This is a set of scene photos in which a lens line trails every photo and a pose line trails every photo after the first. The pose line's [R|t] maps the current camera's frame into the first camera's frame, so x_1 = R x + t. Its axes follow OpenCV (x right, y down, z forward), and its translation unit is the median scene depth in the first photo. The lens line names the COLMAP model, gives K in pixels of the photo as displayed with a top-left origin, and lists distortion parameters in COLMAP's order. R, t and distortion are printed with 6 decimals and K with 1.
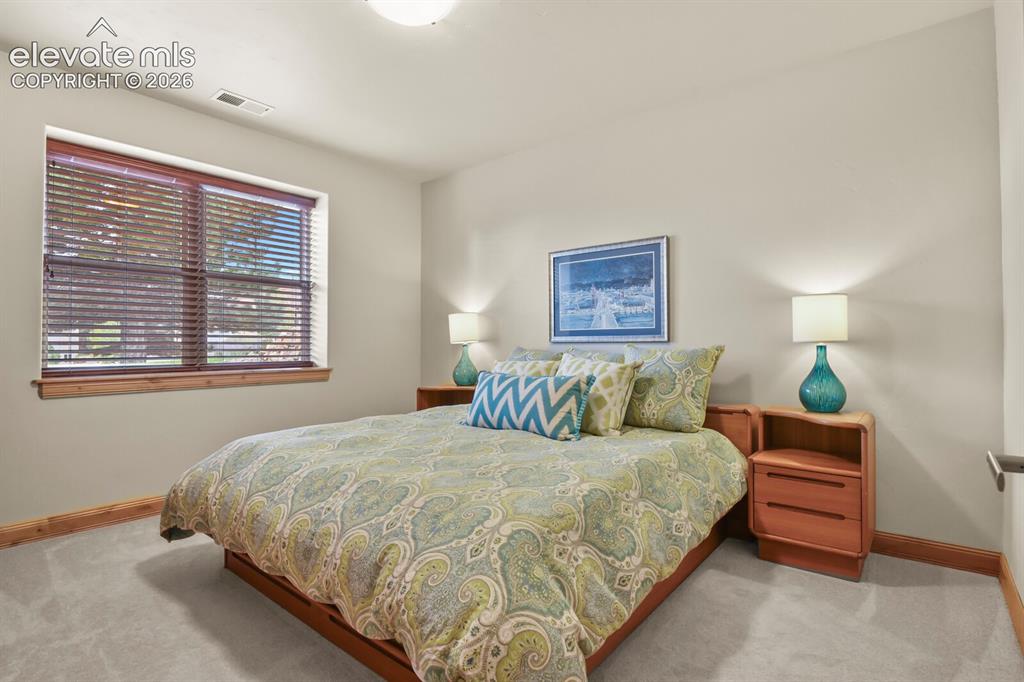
lens RADIAL K [[460.5, 0, 512.0], [0, 460.5, 341.0], [0, 0, 1]] dist [-0.000900, -0.020637]
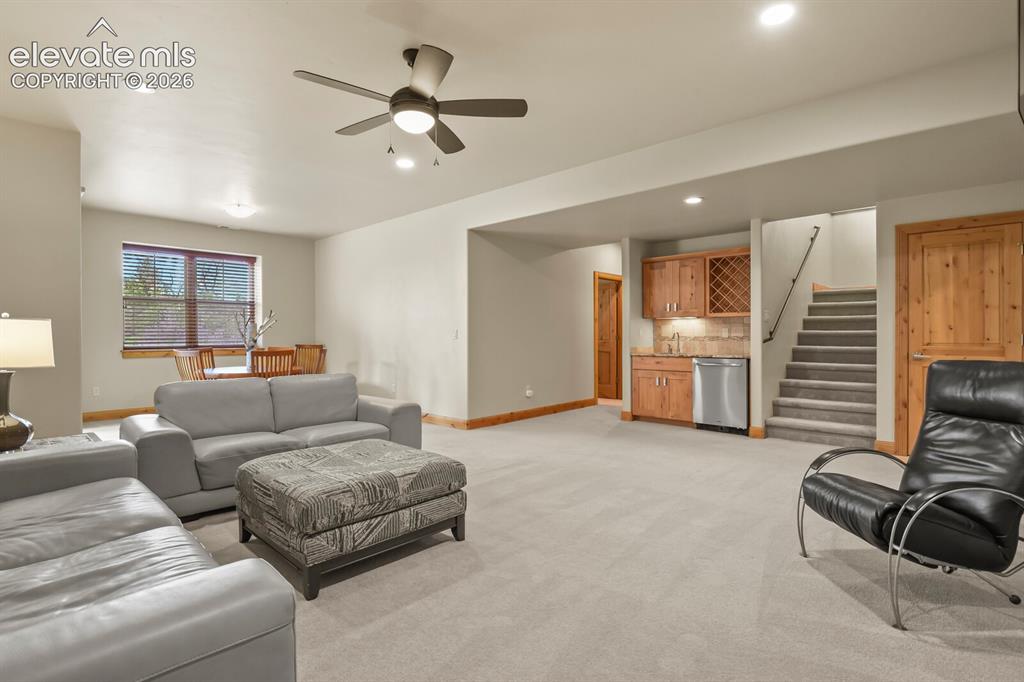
lens RADIAL K [[500.8, 0, 523.8], [0, 500.8, 337.6], [0, 0, 1]] dist [-0.003846, -0.001930]
pose [[0.999495, 0.004600, -0.031436, 0.751404], [-0.004088, 0.999858, 0.016343, -0.022918], [0.031507, -0.016206, 0.999372, -1.034803]]
